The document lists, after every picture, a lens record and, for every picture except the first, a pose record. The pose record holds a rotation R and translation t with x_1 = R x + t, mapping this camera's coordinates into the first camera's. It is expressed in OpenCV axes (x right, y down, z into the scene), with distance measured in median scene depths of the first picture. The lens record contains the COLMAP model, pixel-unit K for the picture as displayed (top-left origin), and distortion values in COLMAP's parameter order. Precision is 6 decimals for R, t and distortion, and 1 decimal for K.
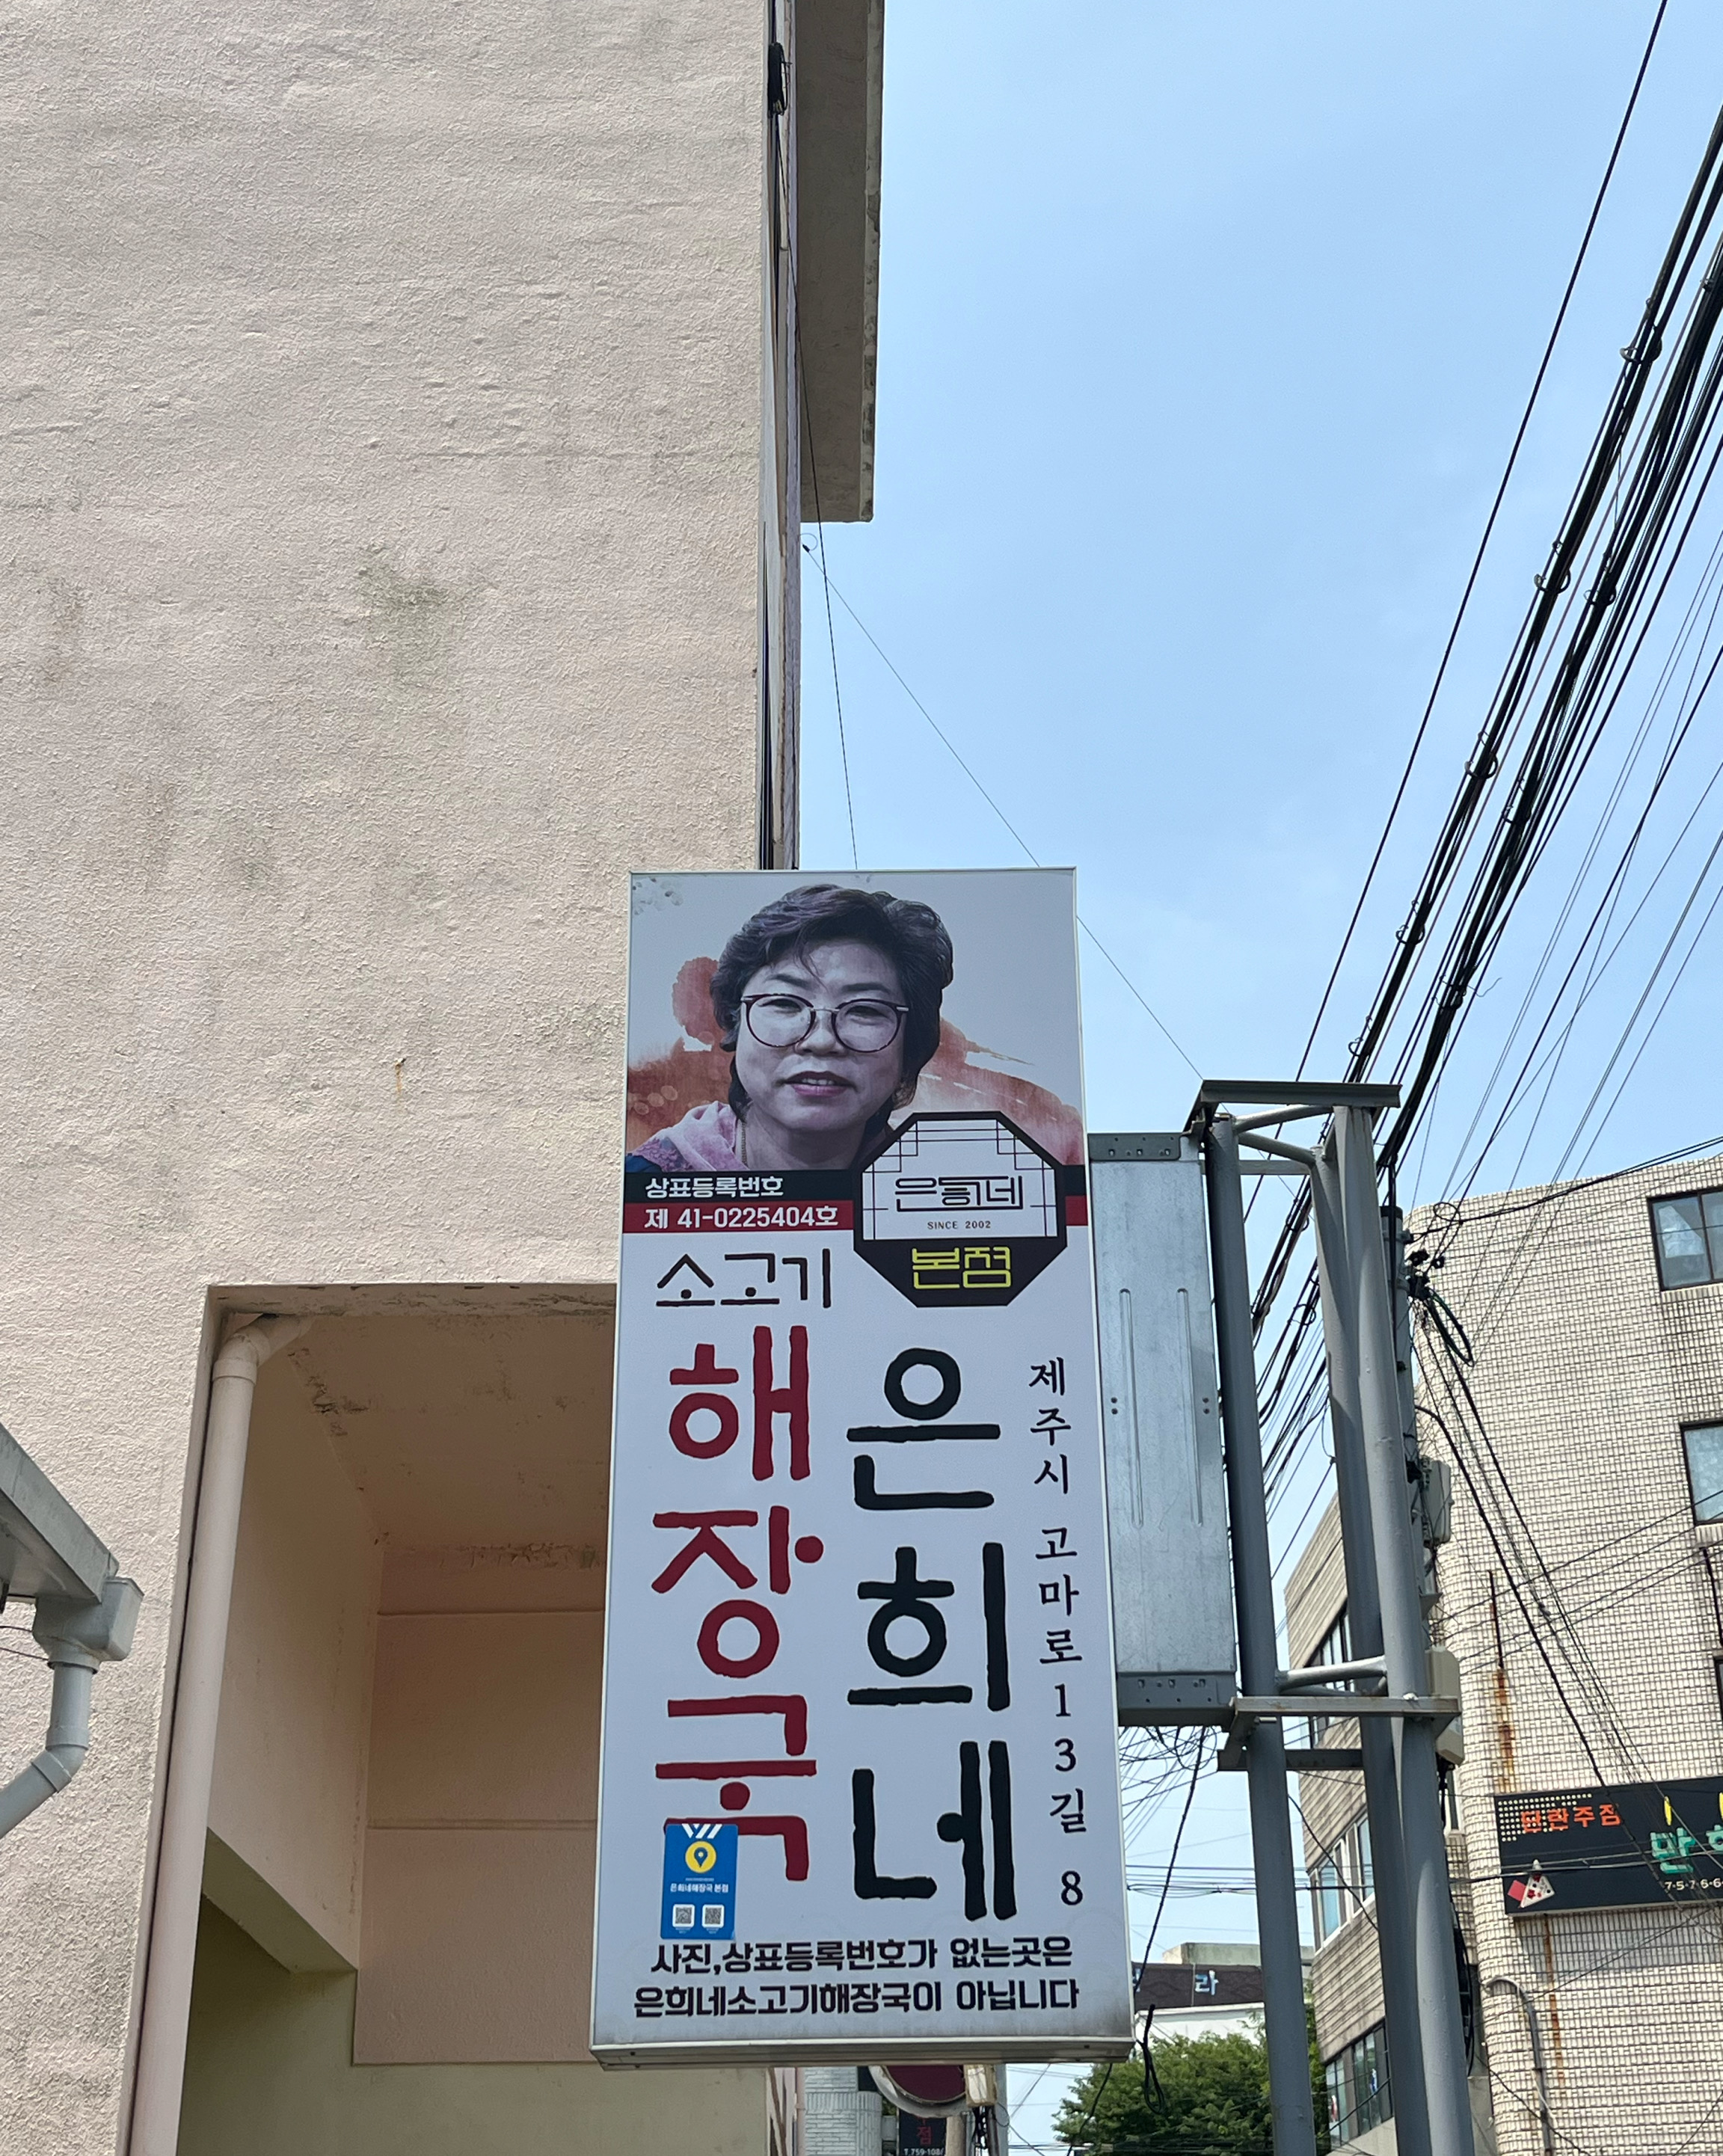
lens RADIAL K [[2742.1, 0, 861.5], [0, 2742.1, 1078.0], [0, 0, 1]] dist [0.169682, -0.620049]
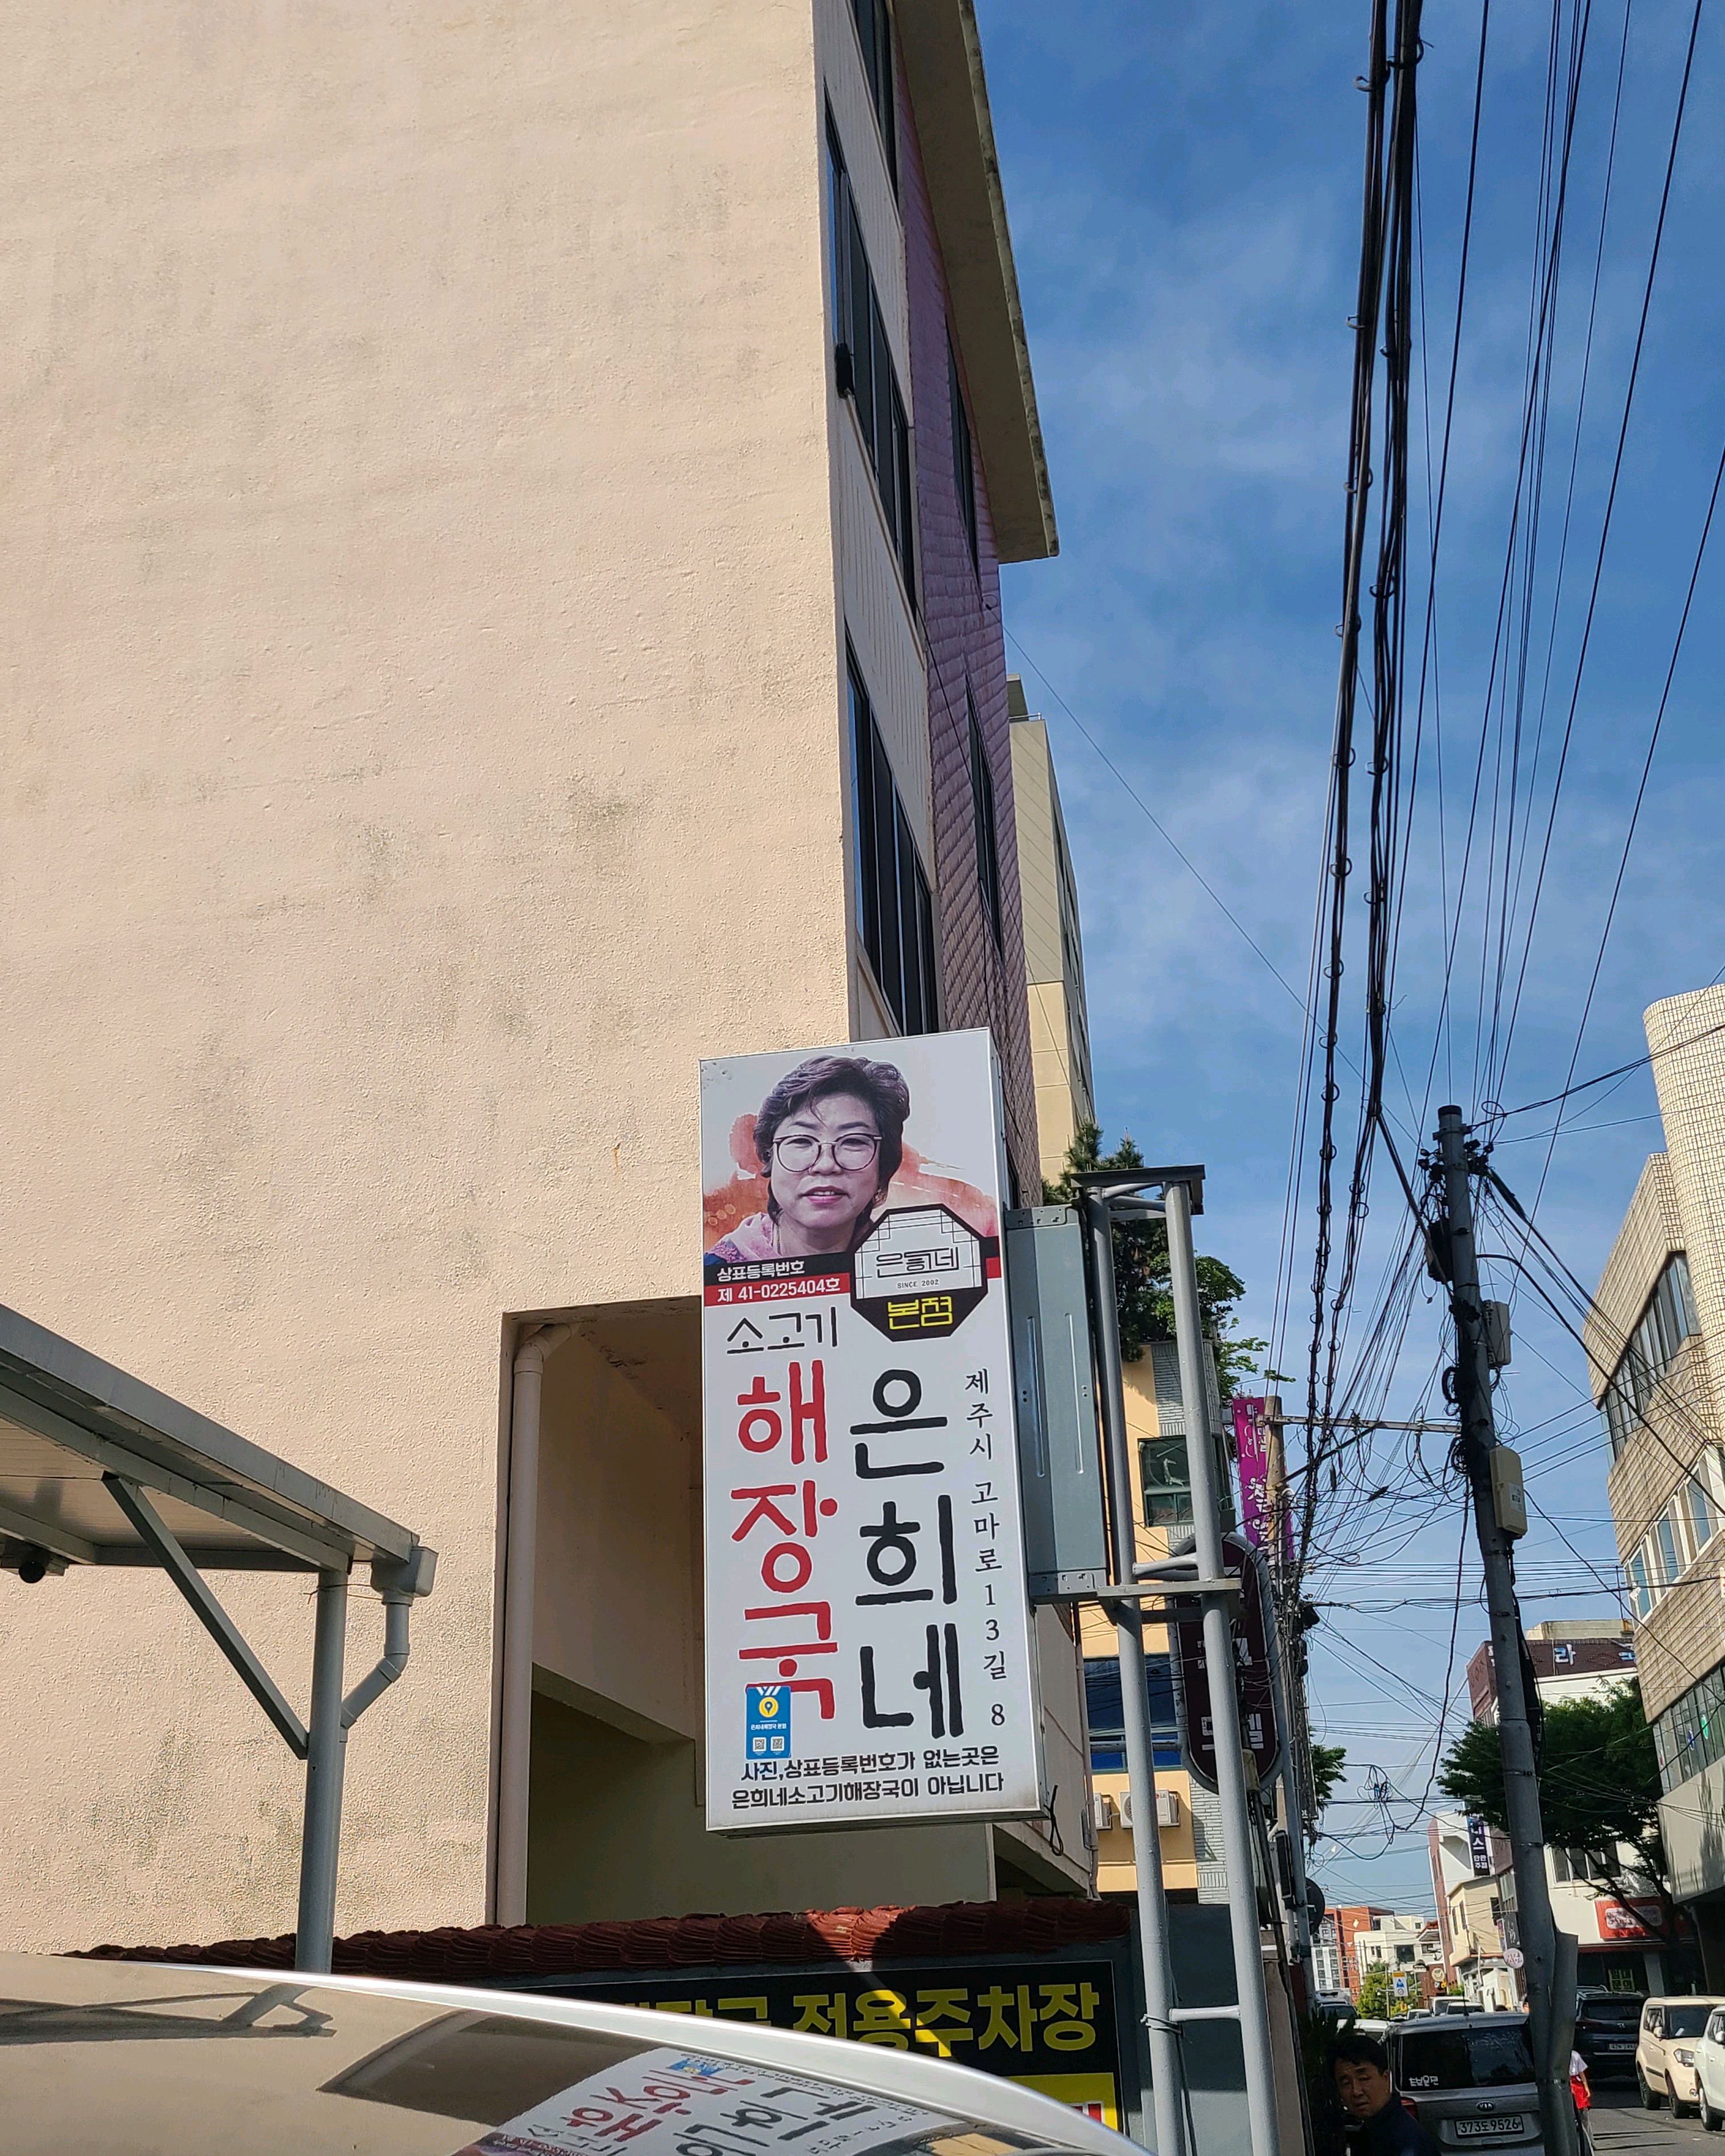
lens RADIAL K [[2320.5, 0, 860.5], [0, 2320.5, 1035.9], [0, 0, 1]] dist [0.044920, -0.001321]
pose [[0.983337, -0.097087, -0.153699, 0.221482], [0.104272, 0.993769, 0.039380, -0.141284], [0.148918, -0.054750, 0.987333, -0.280288]]
